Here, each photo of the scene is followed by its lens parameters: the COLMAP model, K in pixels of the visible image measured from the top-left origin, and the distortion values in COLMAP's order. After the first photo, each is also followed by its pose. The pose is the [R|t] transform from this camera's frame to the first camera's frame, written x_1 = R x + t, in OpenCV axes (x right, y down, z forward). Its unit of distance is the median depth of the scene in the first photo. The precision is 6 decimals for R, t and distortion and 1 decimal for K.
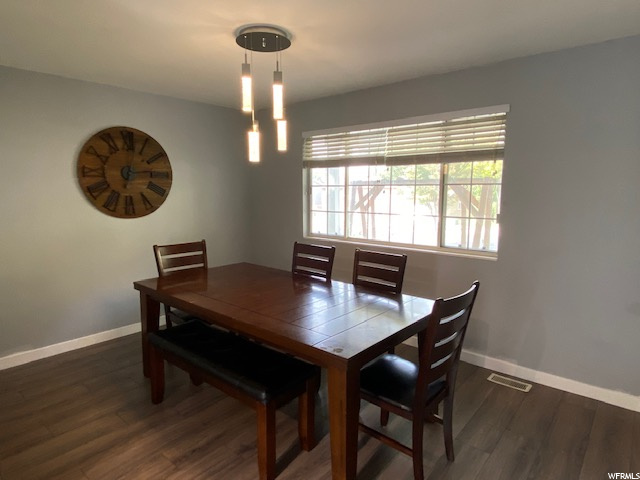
lens RADIAL K [[371.2, 0, 320.0], [0, 371.2, 240.0], [0, 0, 1]] dist [-0.003148, -0.000923]
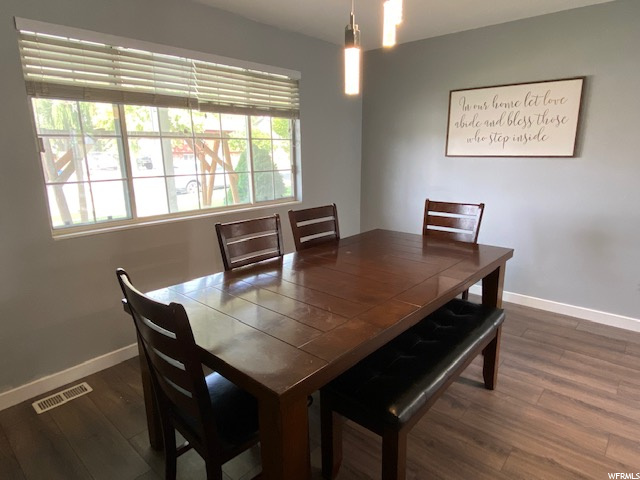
lens RADIAL K [[401.3, 0, 320.0], [0, 401.3, 240.0], [0, 0, 1]] dist [0.050160, 0.000495]
pose [[0.009501, -0.236733, 0.971528, -0.728401], [0.125353, 0.964190, 0.233719, -0.115045], [-0.992067, 0.119564, 0.038836, 0.785473]]
